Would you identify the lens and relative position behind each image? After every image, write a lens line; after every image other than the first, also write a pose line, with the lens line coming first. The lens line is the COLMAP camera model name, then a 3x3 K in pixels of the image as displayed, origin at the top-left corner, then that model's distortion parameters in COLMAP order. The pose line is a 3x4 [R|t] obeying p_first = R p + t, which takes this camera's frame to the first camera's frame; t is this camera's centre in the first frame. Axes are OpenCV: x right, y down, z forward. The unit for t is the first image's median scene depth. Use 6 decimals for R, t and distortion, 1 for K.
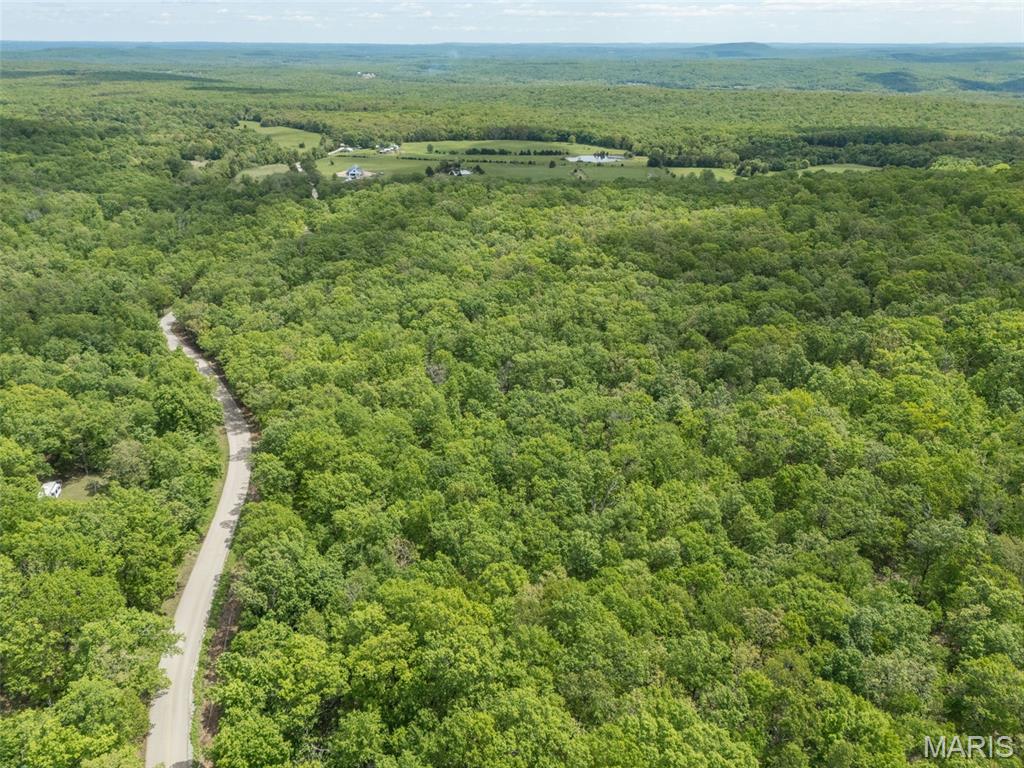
lens RADIAL K [[748.8, 0, 512.1], [0, 748.8, 383.1], [0, 0, 1]] dist [0.079275, -0.067374]
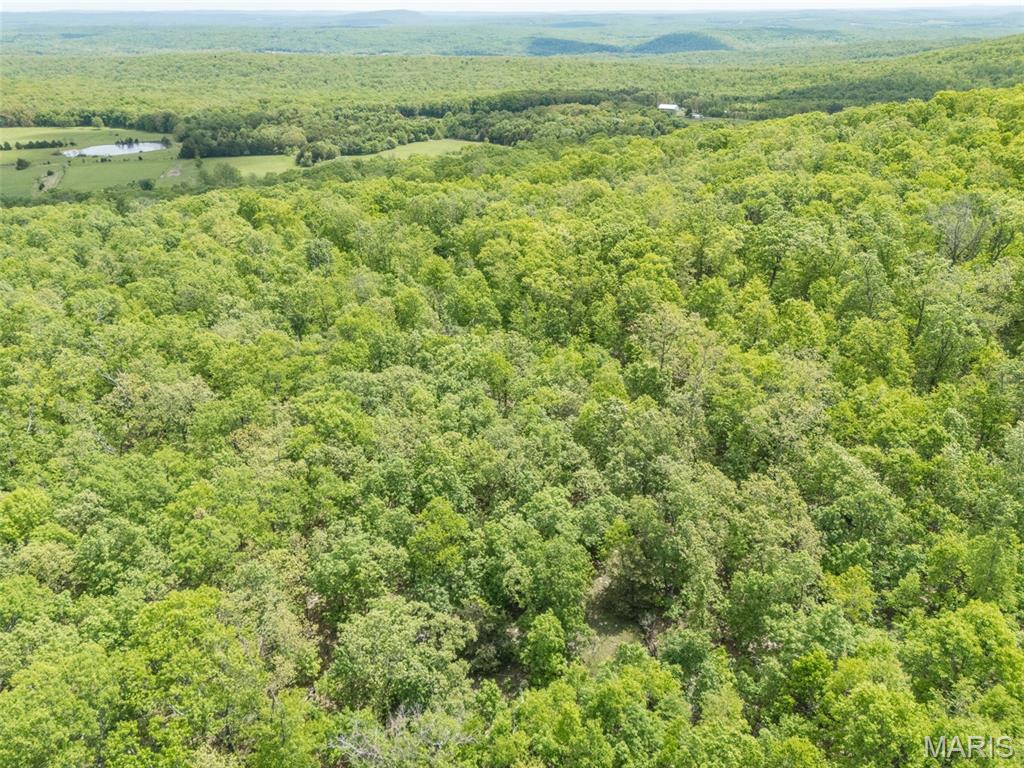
lens RADIAL K [[748.8, 0, 512.1], [0, 748.8, 383.1], [0, 0, 1]] dist [0.079275, -0.067374]
pose [[0.921509, -0.180752, 0.343730, 0.957487], [0.169283, 0.983529, 0.063362, -0.380955], [-0.349521, -0.000201, 0.936928, 1.183630]]
